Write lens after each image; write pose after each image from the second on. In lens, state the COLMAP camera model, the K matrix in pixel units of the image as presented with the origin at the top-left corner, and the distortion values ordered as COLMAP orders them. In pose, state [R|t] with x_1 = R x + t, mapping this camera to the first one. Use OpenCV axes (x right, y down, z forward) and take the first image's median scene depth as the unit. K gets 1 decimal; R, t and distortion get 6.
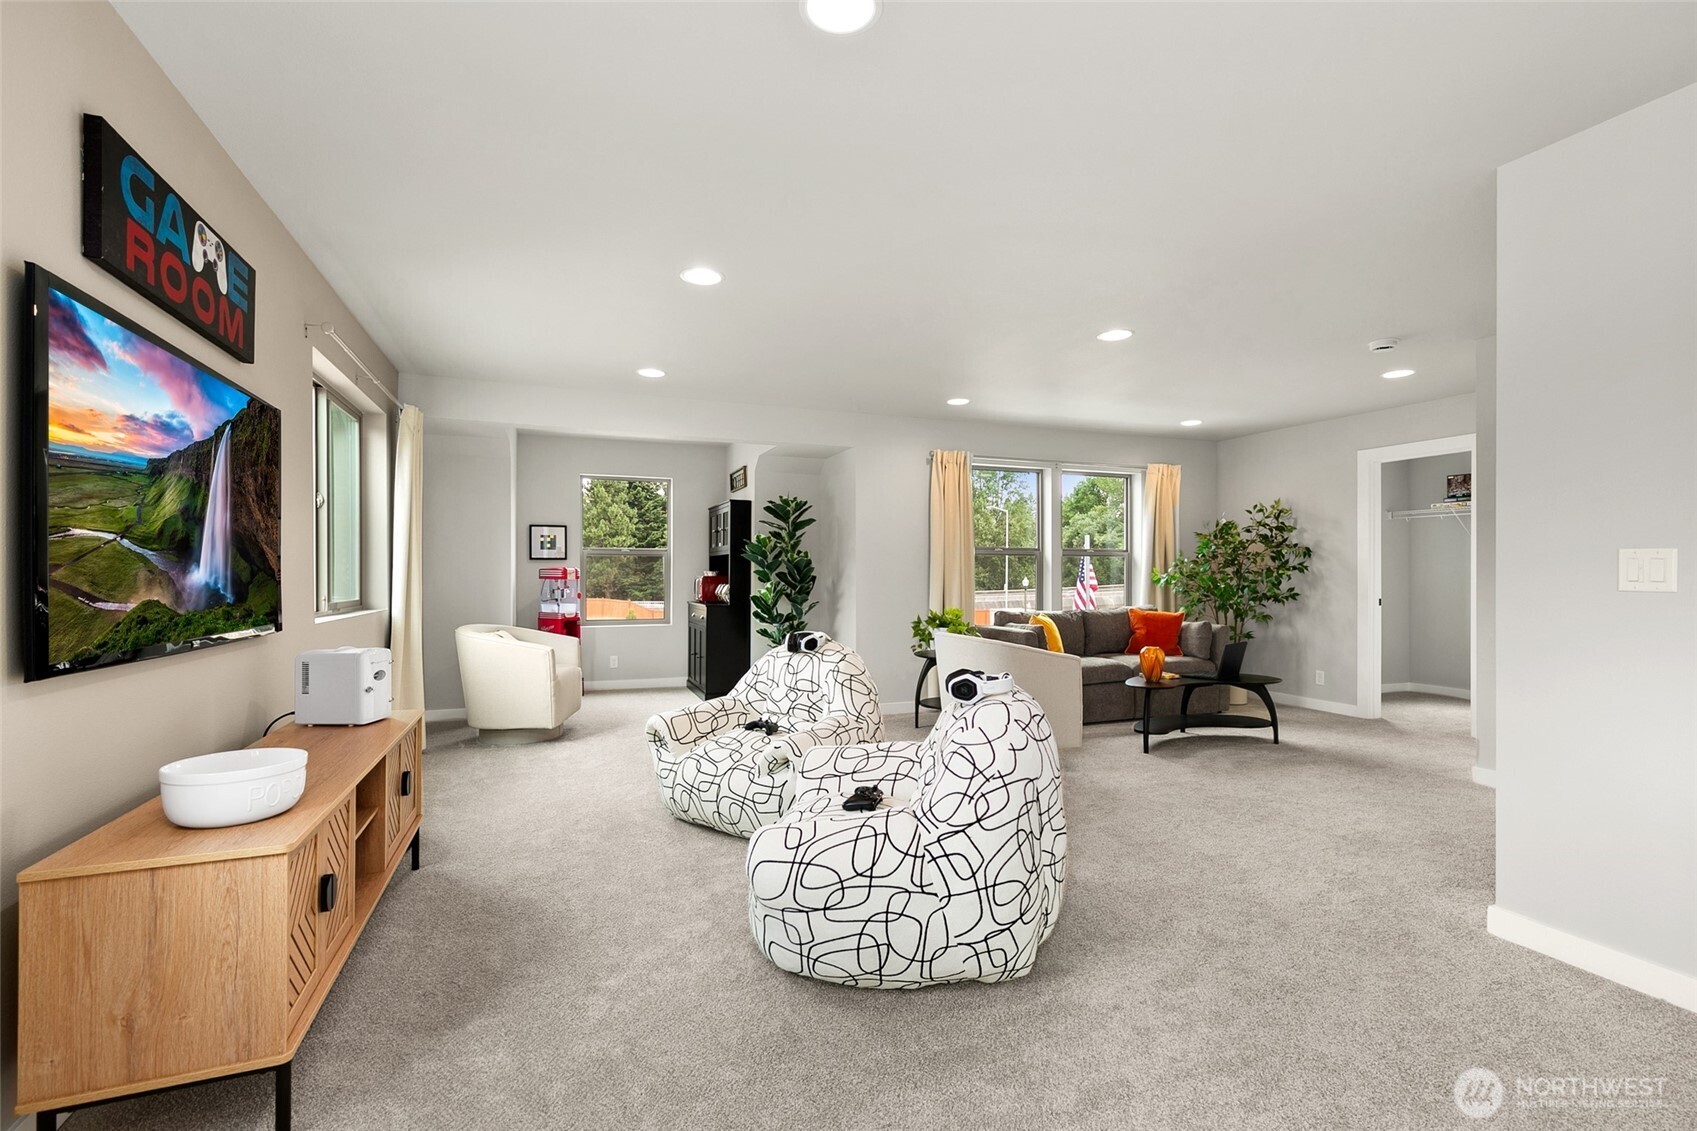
lens RADIAL K [[758.7, 0, 847.2], [0, 758.7, 570.1], [0, 0, 1]] dist [0.003312, 0.000552]
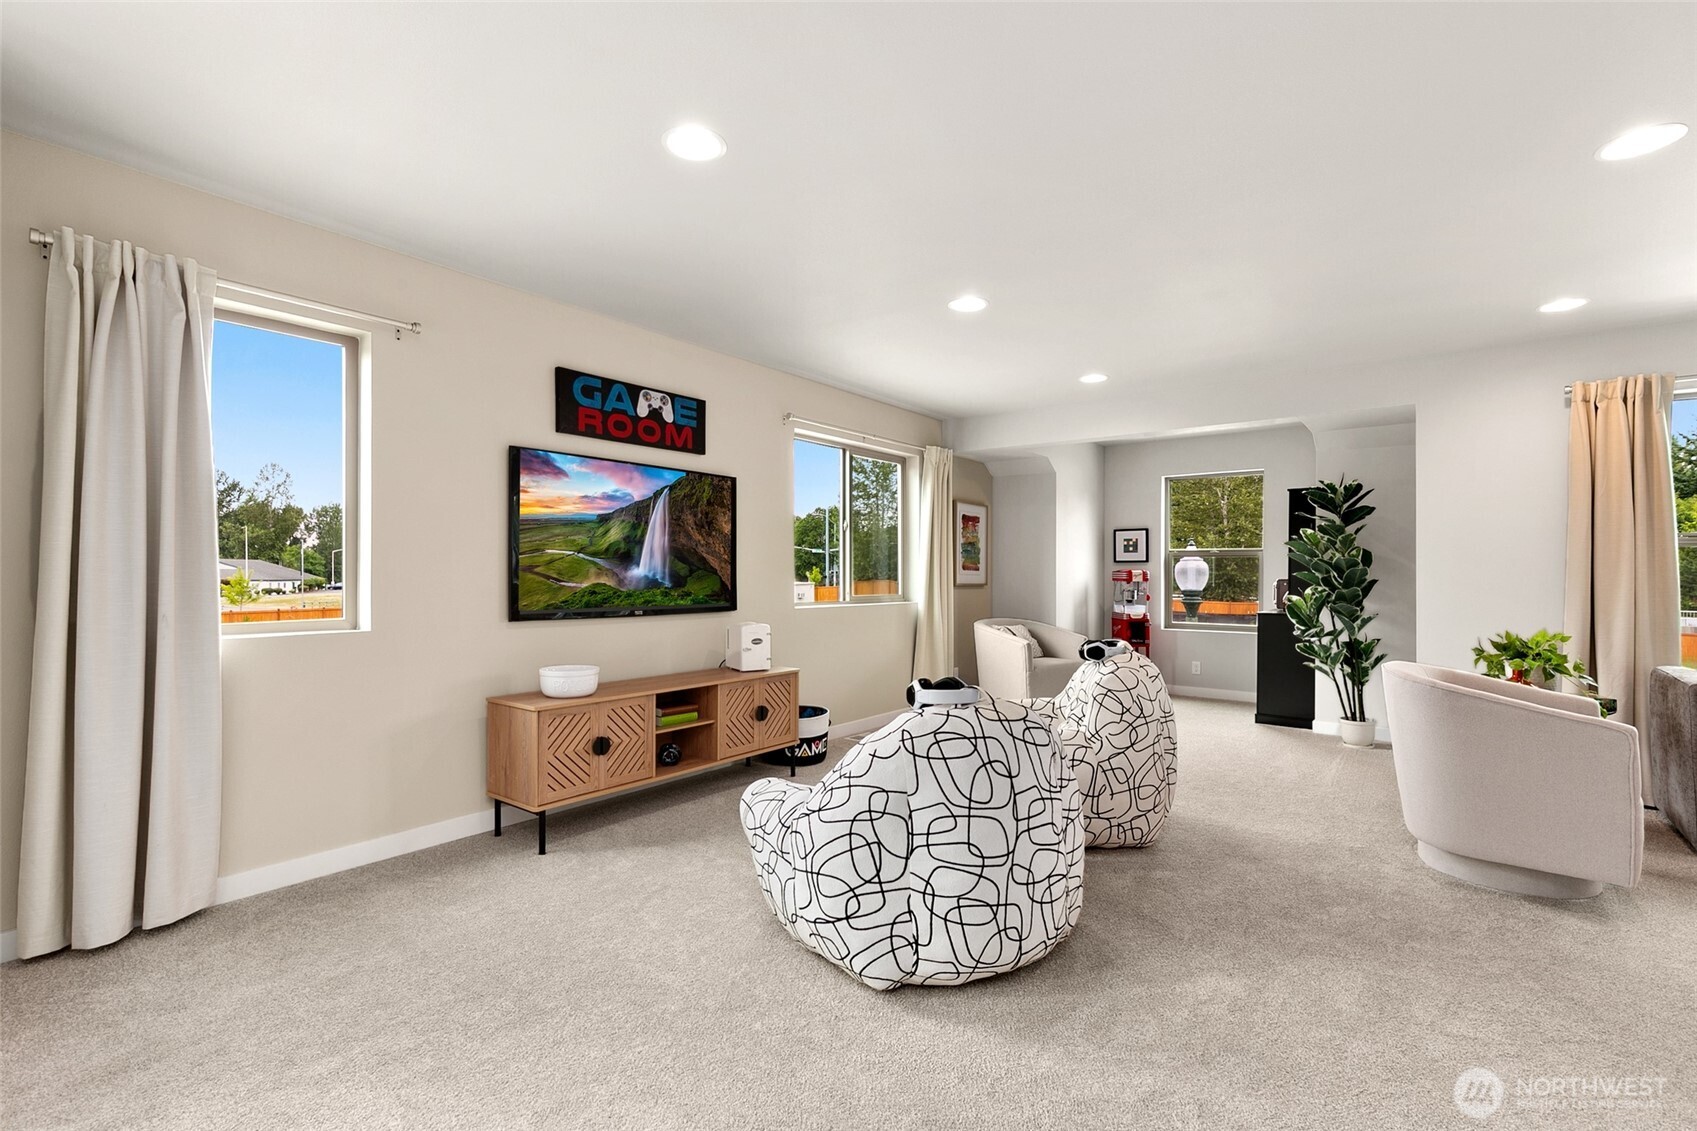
lens RADIAL K [[758.7, 0, 847.2], [0, 758.7, 570.1], [0, 0, 1]] dist [0.003312, 0.000552]
pose [[0.503378, -0.001667, -0.864064, 0.345137], [-0.004266, 0.999981, -0.004414, 0.003240], [0.864056, 0.005908, 0.503362, 0.163111]]
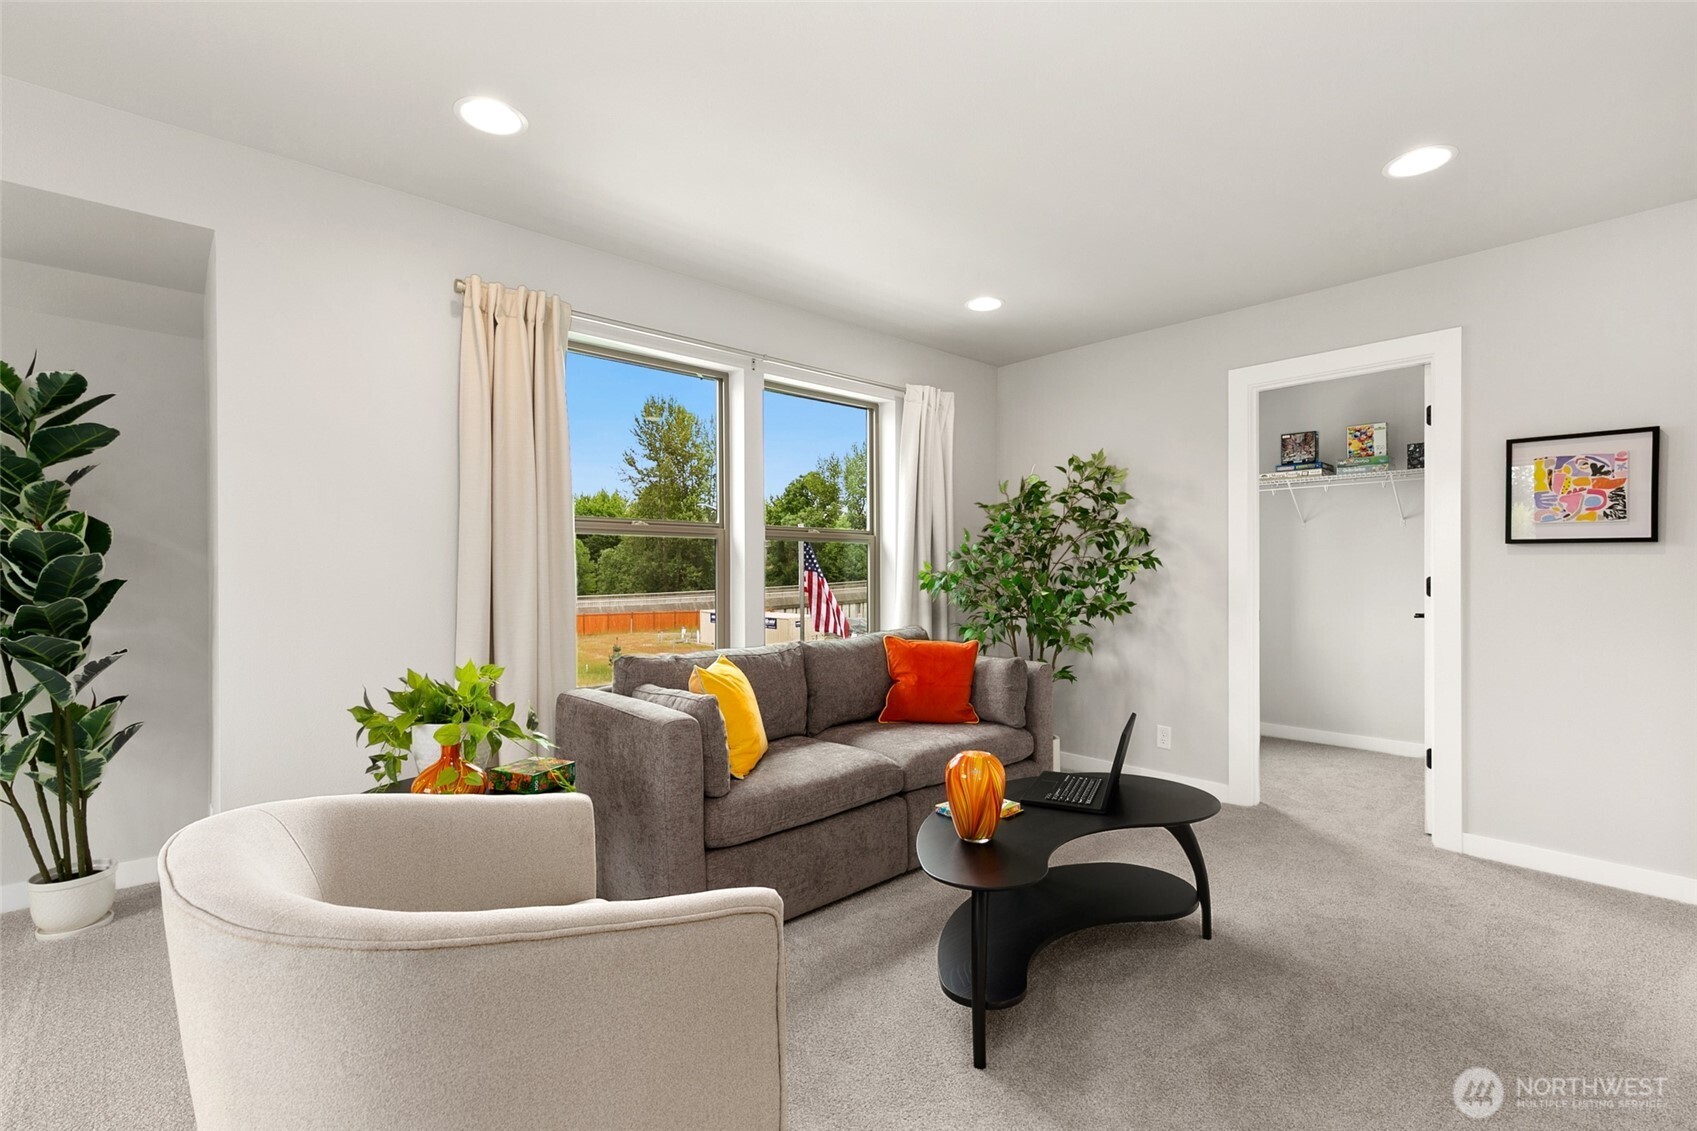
lens RADIAL K [[758.7, 0, 847.2], [0, 758.7, 570.1], [0, 0, 1]] dist [0.003312, 0.000552]
pose [[0.931611, -0.003459, 0.363440, 0.154186], [0.003022, 0.999994, 0.001771, 0.002719], [-0.363444, -0.000551, 0.931616, 0.519658]]
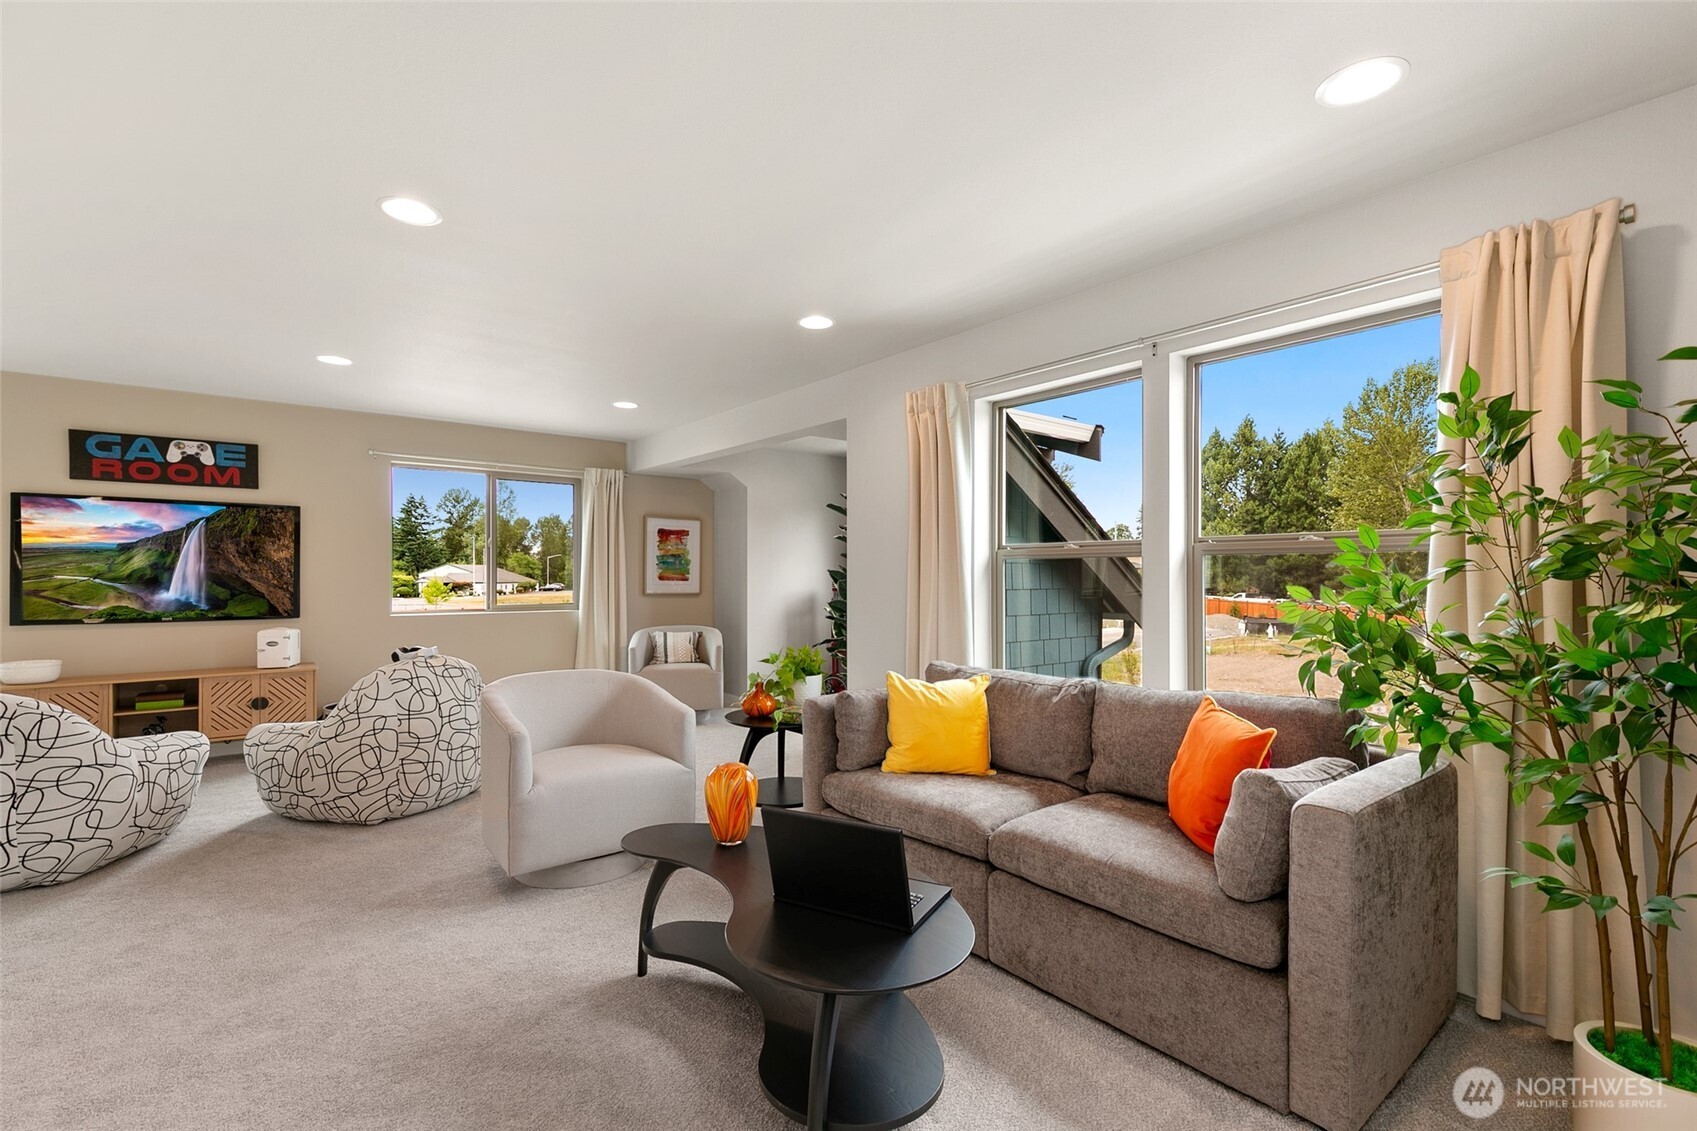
lens RADIAL K [[758.7, 0, 847.2], [0, 758.7, 570.1], [0, 0, 1]] dist [0.003312, 0.000552]
pose [[0.320125, -0.008060, -0.947341, 0.680607], [0.000345, 0.999965, -0.008392, -0.007835], [0.947375, 0.002360, 0.320117, 0.738245]]
